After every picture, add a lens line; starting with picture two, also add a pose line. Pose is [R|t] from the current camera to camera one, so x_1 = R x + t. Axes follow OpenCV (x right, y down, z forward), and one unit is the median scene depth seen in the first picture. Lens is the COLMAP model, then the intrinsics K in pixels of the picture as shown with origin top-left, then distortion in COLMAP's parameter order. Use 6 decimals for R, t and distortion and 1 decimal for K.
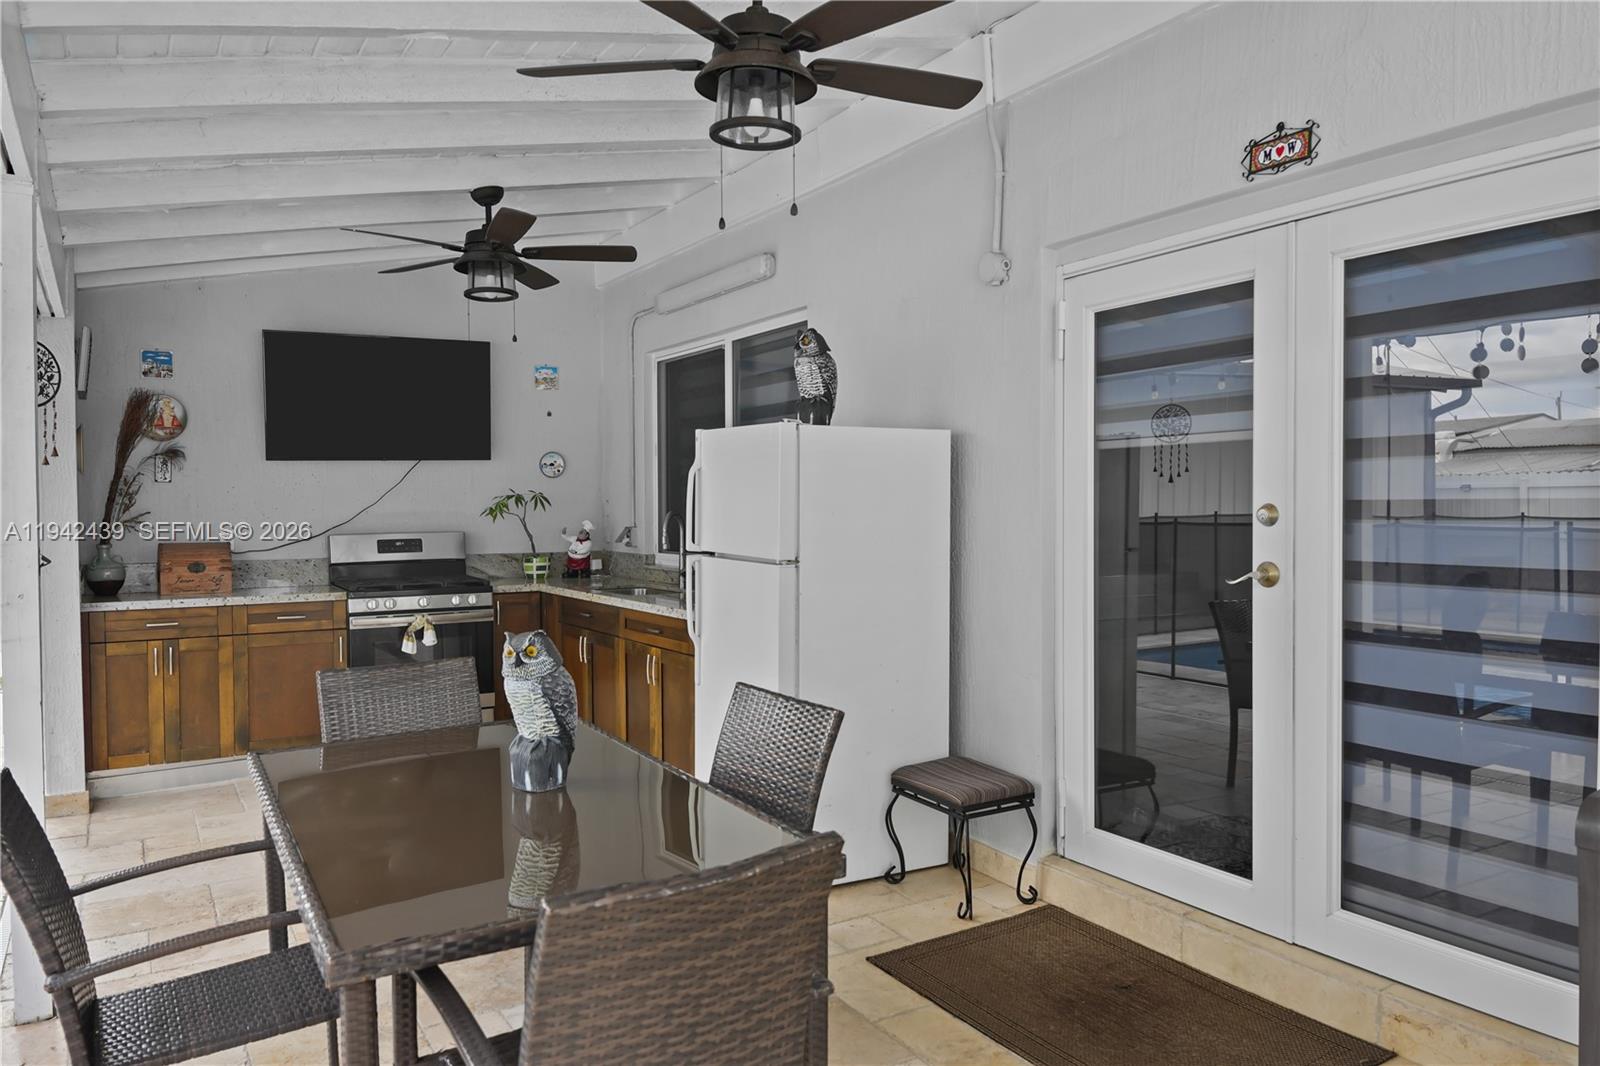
lens RADIAL K [[1080.9, 0, 753.8], [0, 1080.9, 526.7], [0, 0, 1]] dist [0.025753, -0.031011]
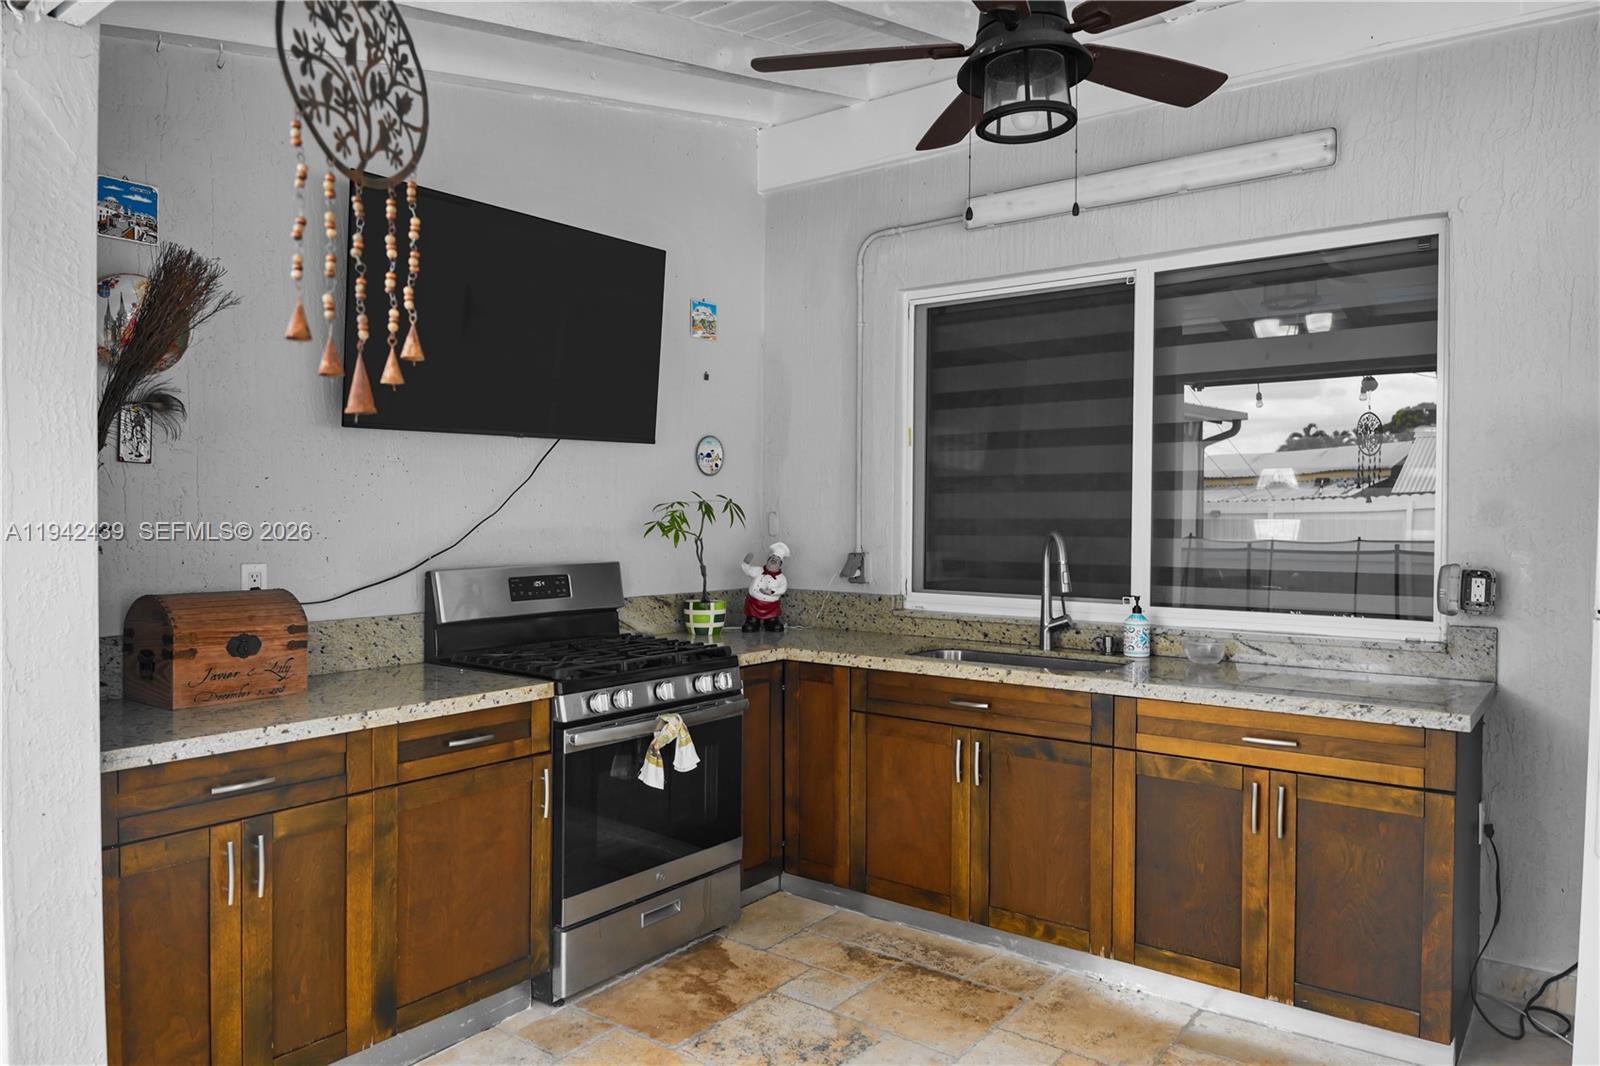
lens RADIAL K [[1080.9, 0, 801.2], [0, 1080.9, 531.7], [0, 0, 1]] dist [0.025753, -0.031011]
pose [[0.931418, 0.006476, 0.363895, -0.447966], [-0.004460, 0.999970, -0.006381, -0.009605], [-0.363925, 0.004320, 0.931418, 0.460167]]
